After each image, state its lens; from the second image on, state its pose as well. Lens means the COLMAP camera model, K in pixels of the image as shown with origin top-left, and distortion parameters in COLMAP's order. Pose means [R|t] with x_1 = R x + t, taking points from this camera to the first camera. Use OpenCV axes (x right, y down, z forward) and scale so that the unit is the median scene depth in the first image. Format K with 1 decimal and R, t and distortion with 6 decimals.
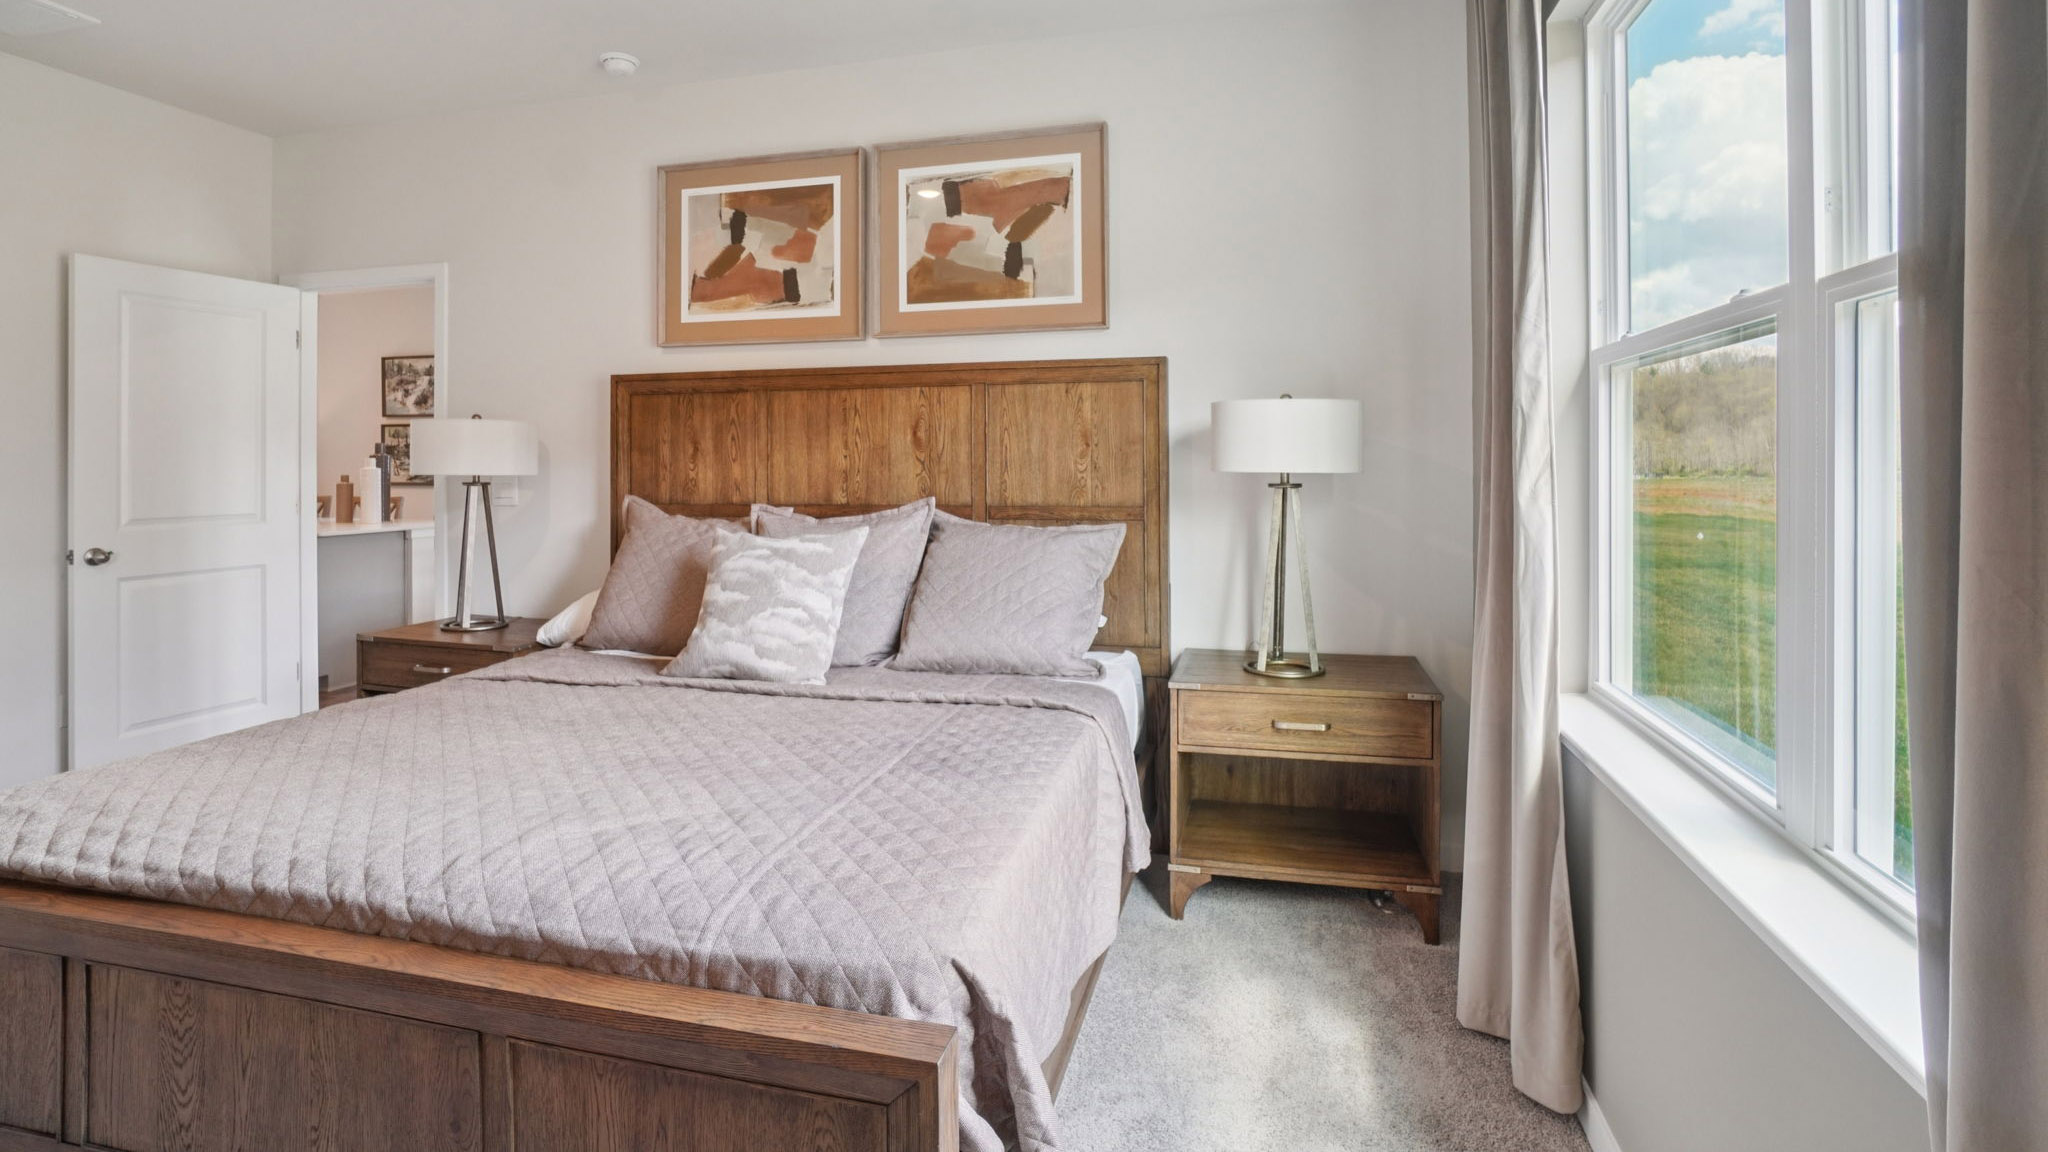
lens RADIAL K [[981.3, 0, 1017.5], [0, 981.3, 568.3], [0, 0, 1]] dist [-0.009039, 0.000475]
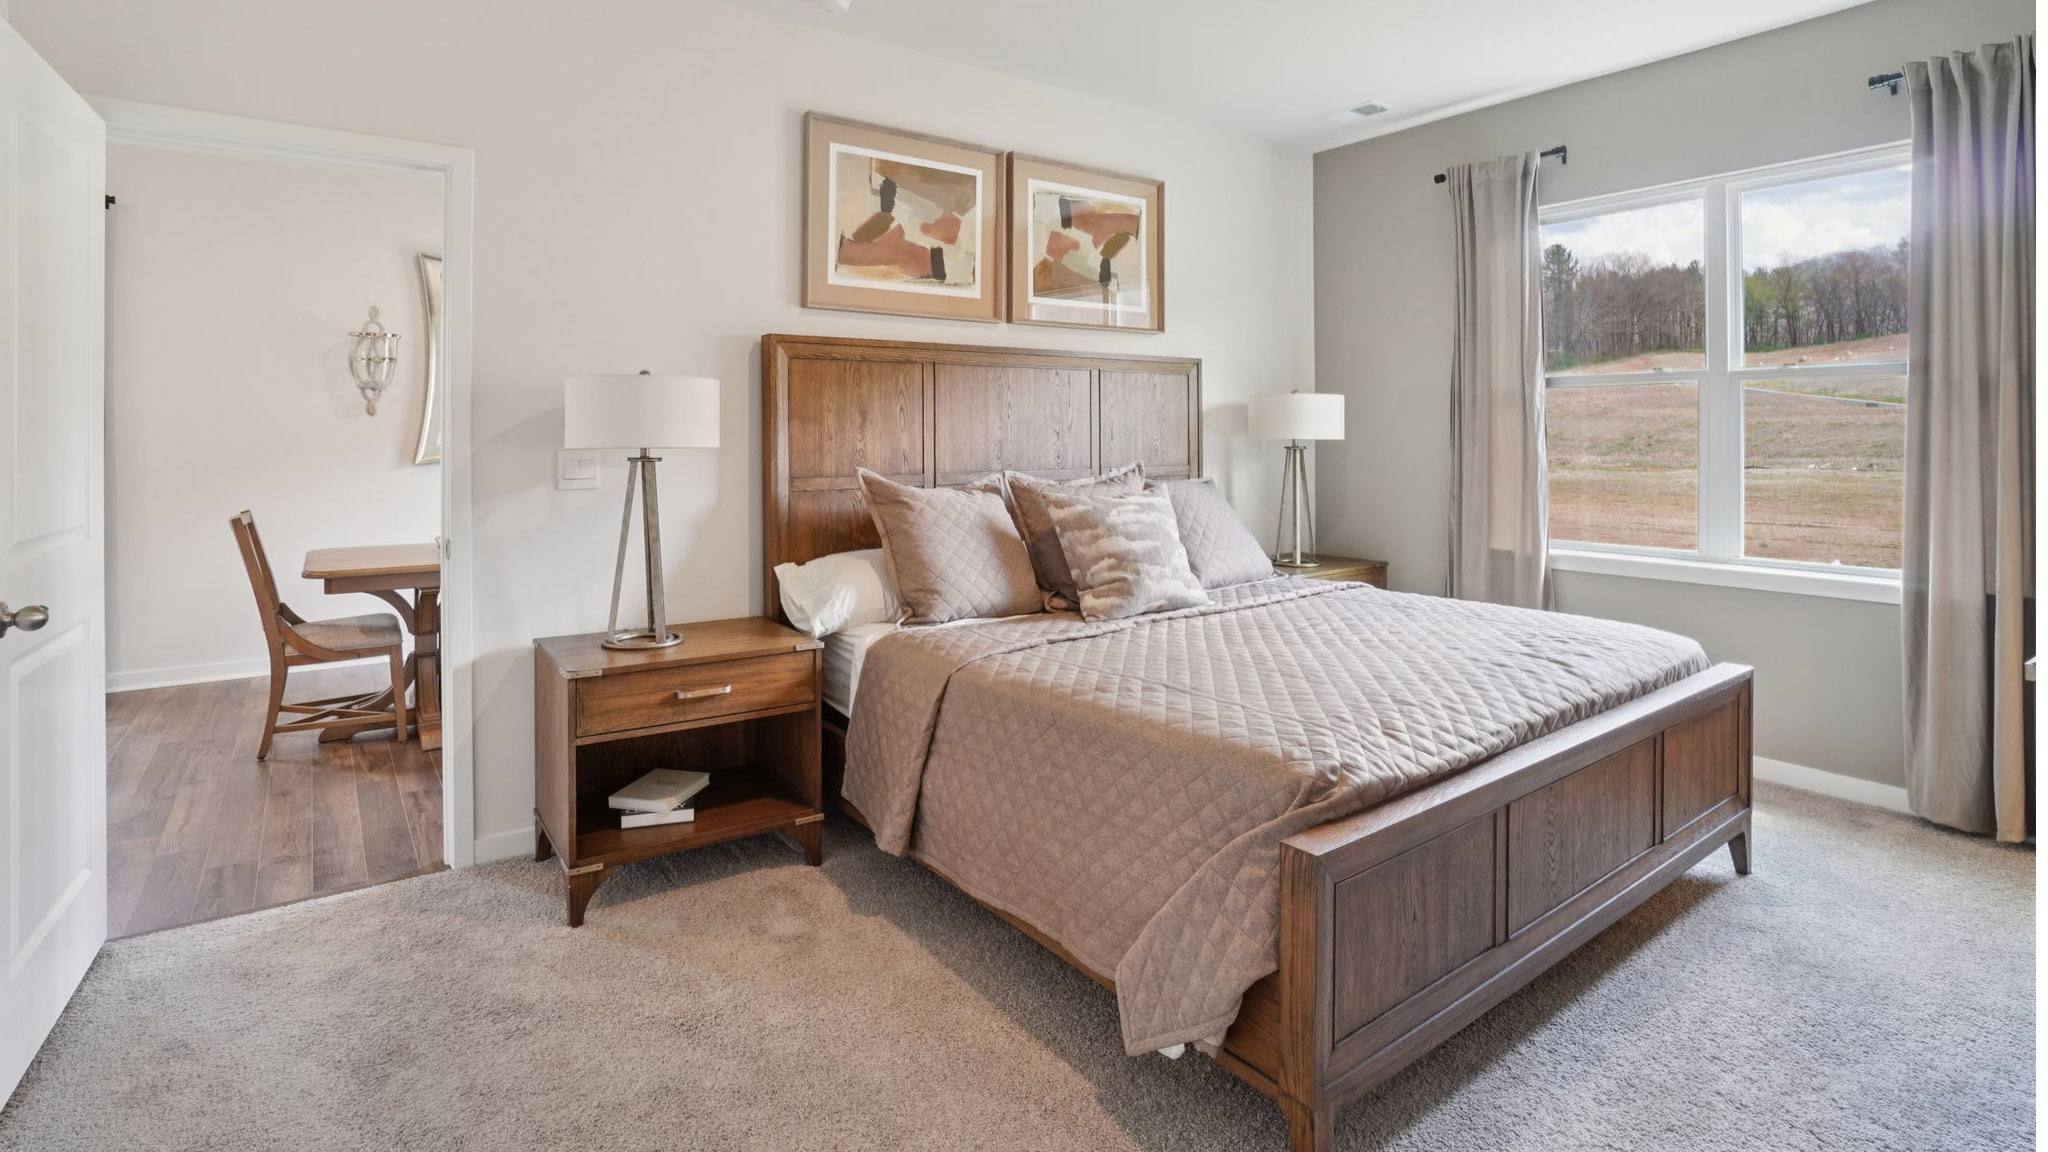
lens RADIAL K [[964.6, 0, 1008.0], [0, 964.6, 574.8], [0, 0, 1]] dist [-0.013154, -0.000078]
pose [[0.630356, -0.112007, 0.768183, -1.017481], [0.084652, 0.993553, 0.075404, -0.029022], [-0.771677, 0.017497, 0.635774, 0.293938]]
